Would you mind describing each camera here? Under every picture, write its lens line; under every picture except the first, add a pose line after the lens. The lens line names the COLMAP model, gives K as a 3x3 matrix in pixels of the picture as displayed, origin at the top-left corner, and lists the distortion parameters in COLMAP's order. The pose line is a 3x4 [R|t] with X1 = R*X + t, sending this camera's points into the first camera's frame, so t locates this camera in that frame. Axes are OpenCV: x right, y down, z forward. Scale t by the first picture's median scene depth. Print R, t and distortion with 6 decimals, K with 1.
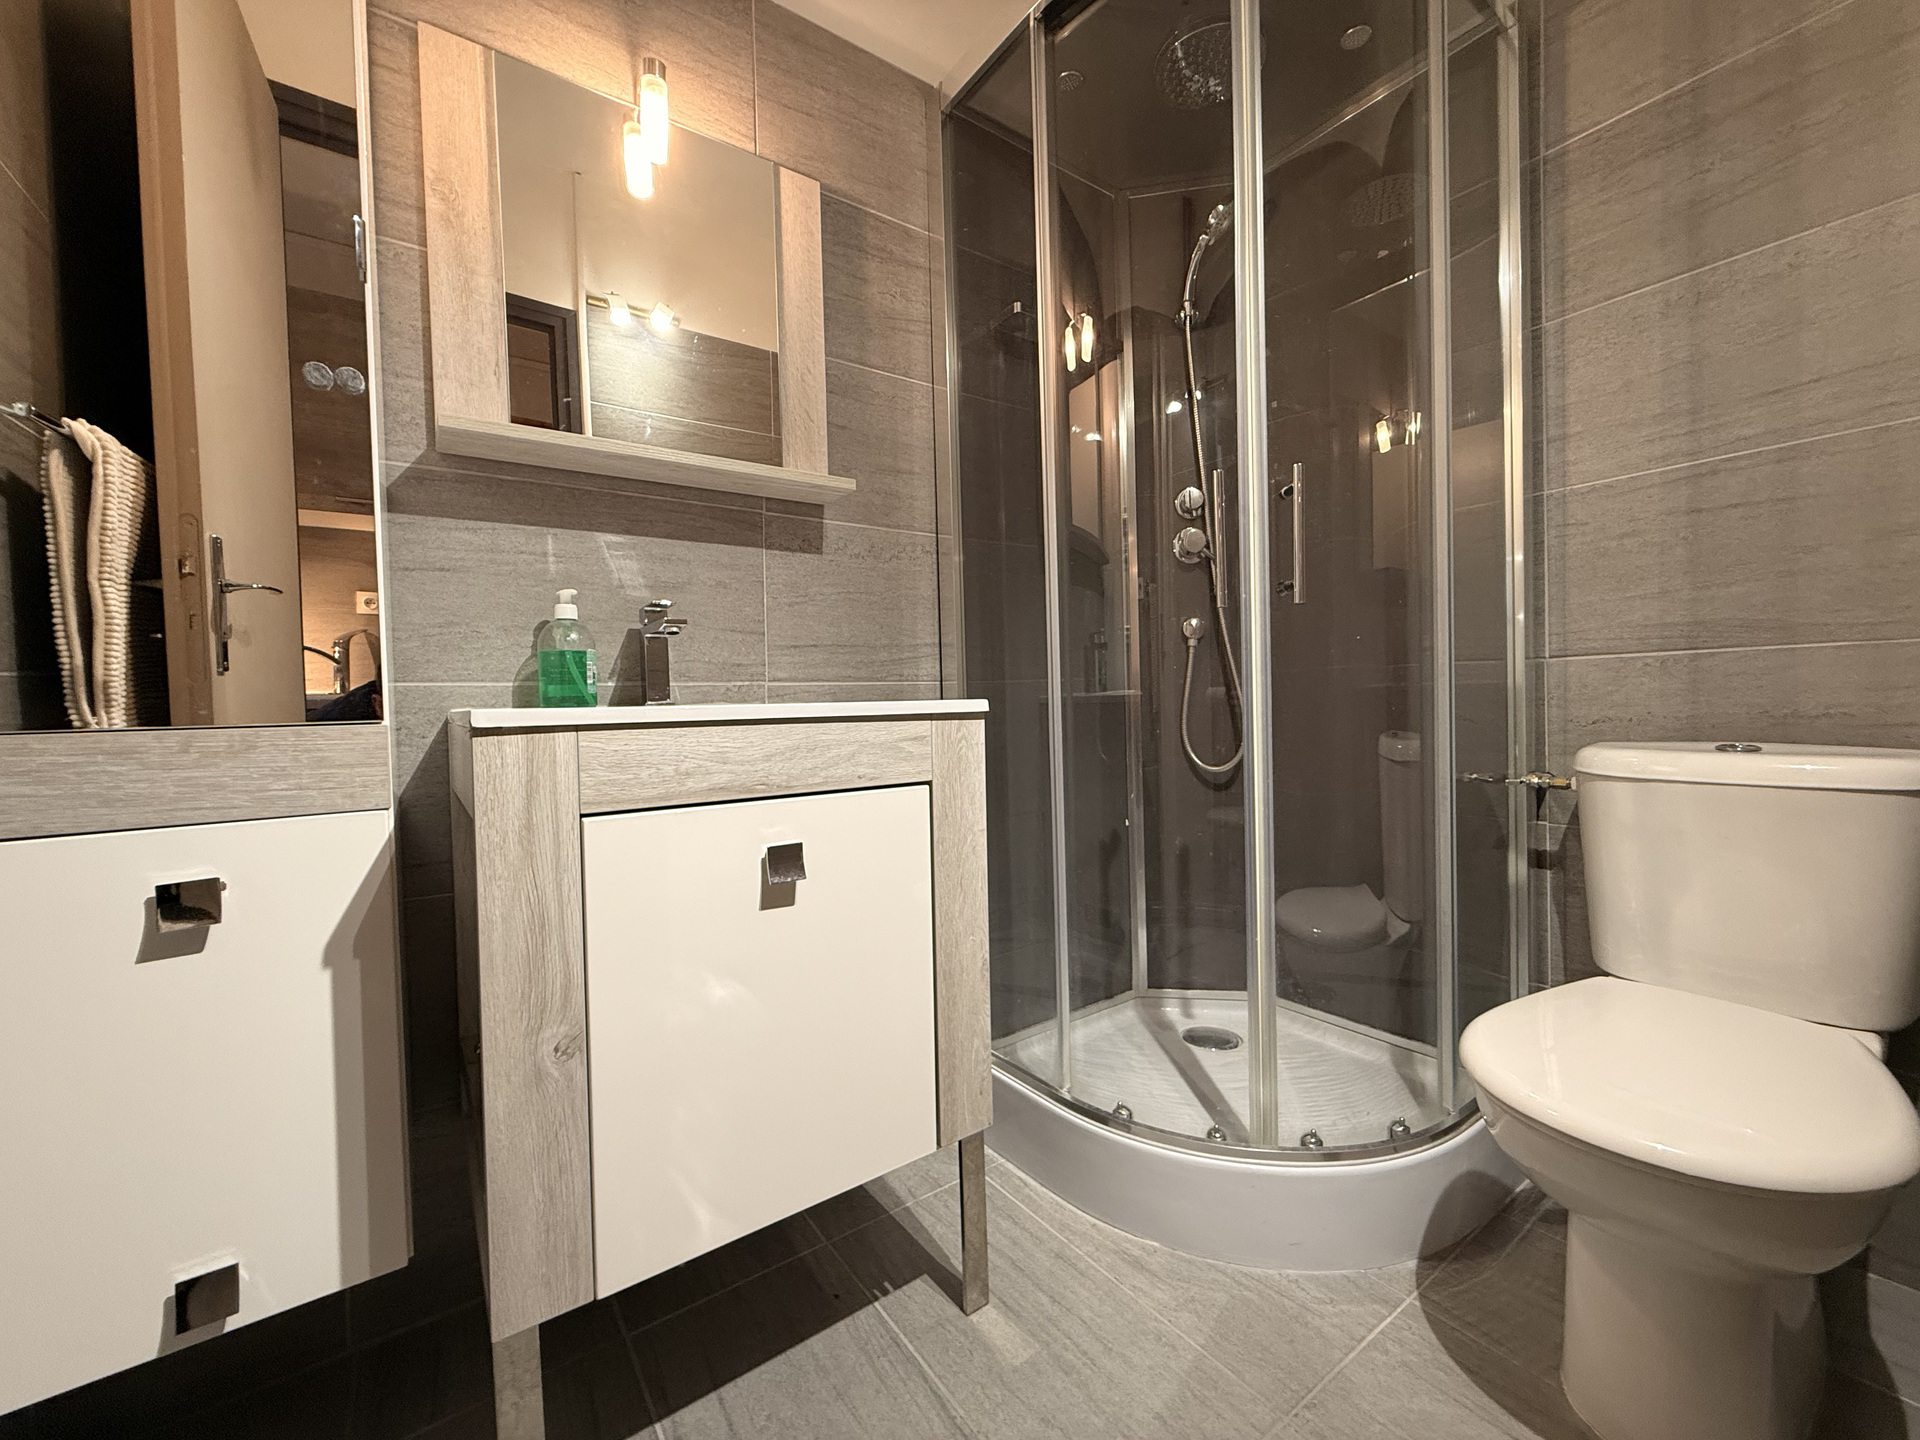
lens RADIAL K [[762.7, 0, 955.8], [0, 762.7, 726.2], [0, 0, 1]] dist [-0.004092, 0.000118]
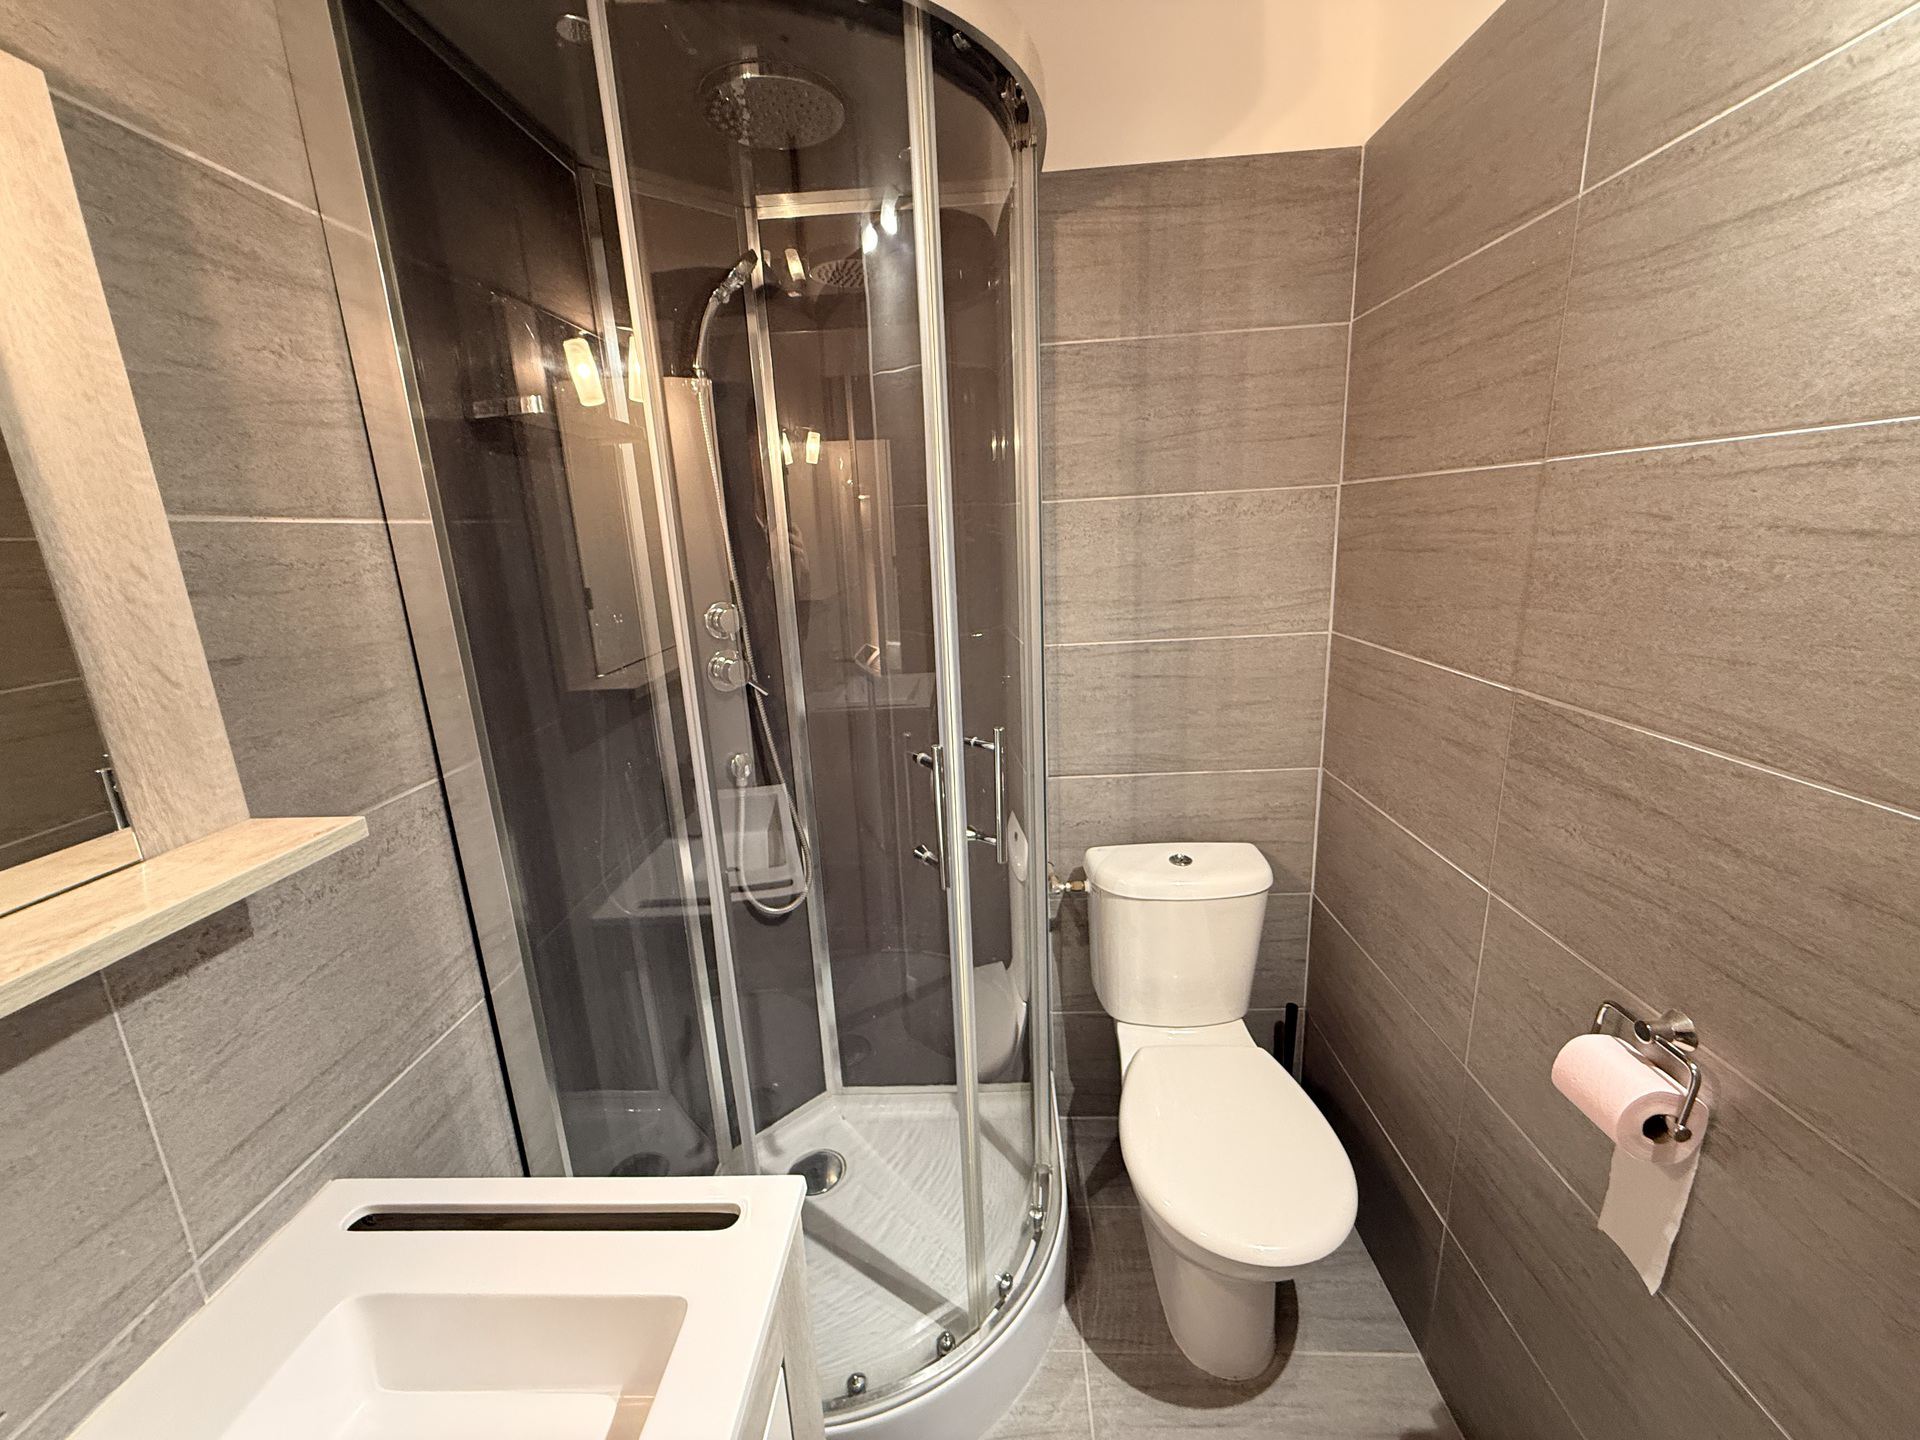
lens RADIAL K [[762.7, 0, 952.8], [0, 762.7, 716.0], [0, 0, 1]] dist [-0.004092, 0.000118]
pose [[0.611459, -0.189786, 0.768179, -0.266817], [0.054573, 0.978614, 0.198336, -0.467048], [-0.789392, -0.079352, 0.608740, 0.394056]]
